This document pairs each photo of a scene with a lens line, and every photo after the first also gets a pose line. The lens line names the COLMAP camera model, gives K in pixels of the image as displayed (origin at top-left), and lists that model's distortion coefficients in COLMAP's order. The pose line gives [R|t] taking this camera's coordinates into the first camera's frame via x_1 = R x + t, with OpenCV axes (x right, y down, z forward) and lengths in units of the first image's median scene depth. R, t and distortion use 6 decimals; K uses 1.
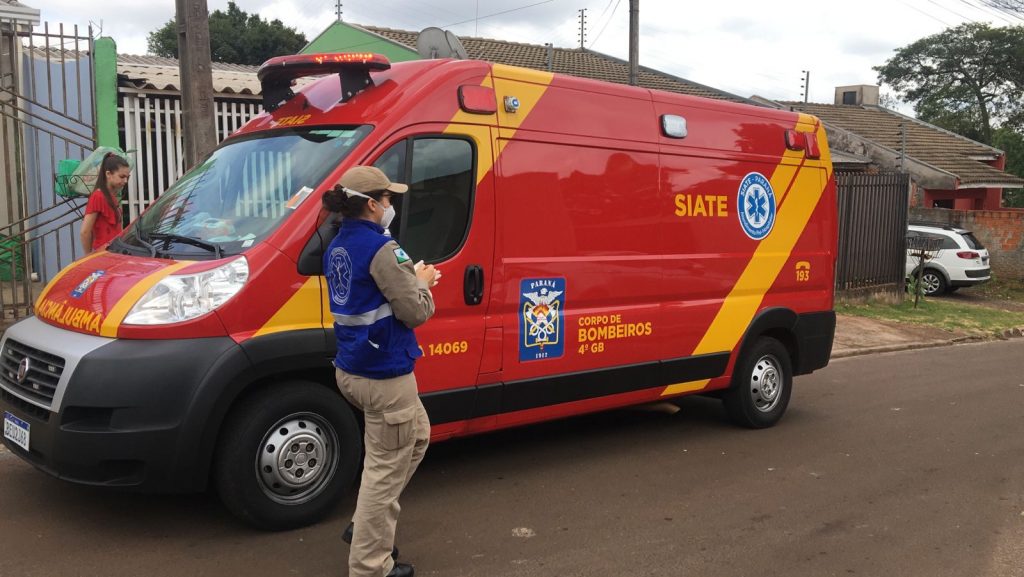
lens RADIAL K [[823.8, 0, 512.0], [0, 823.8, 288.5], [0, 0, 1]] dist [0.052455, 0.000381]
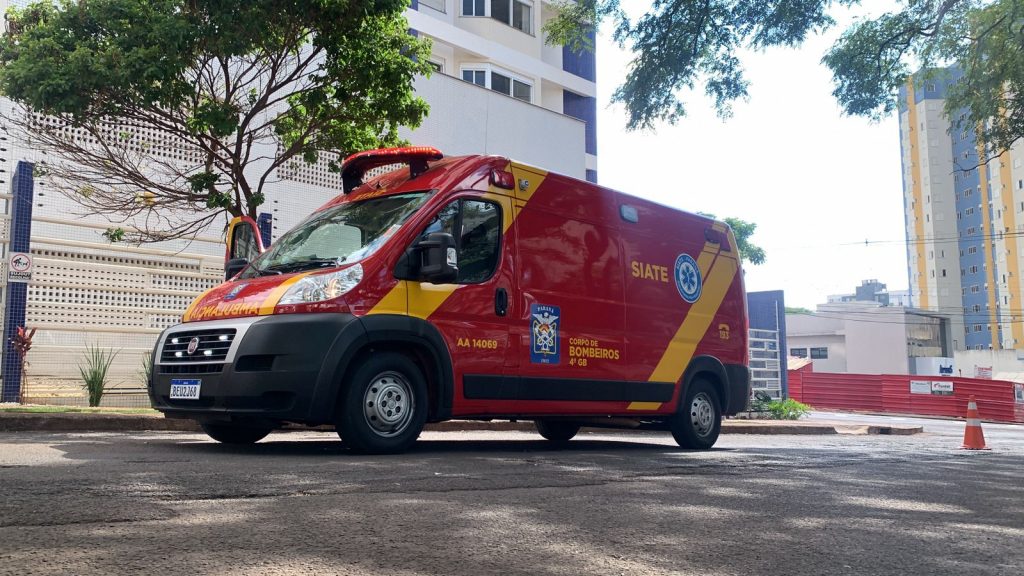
lens RADIAL K [[823.8, 0, 512.0], [0, 823.8, 288.0], [0, 0, 1]] dist [0.052455, 0.000381]
pose [[0.995722, 0.009733, 0.091886, -0.125689], [0.009801, 0.977702, -0.209768, 0.214121], [-0.091879, 0.209771, 0.973424, -0.309744]]
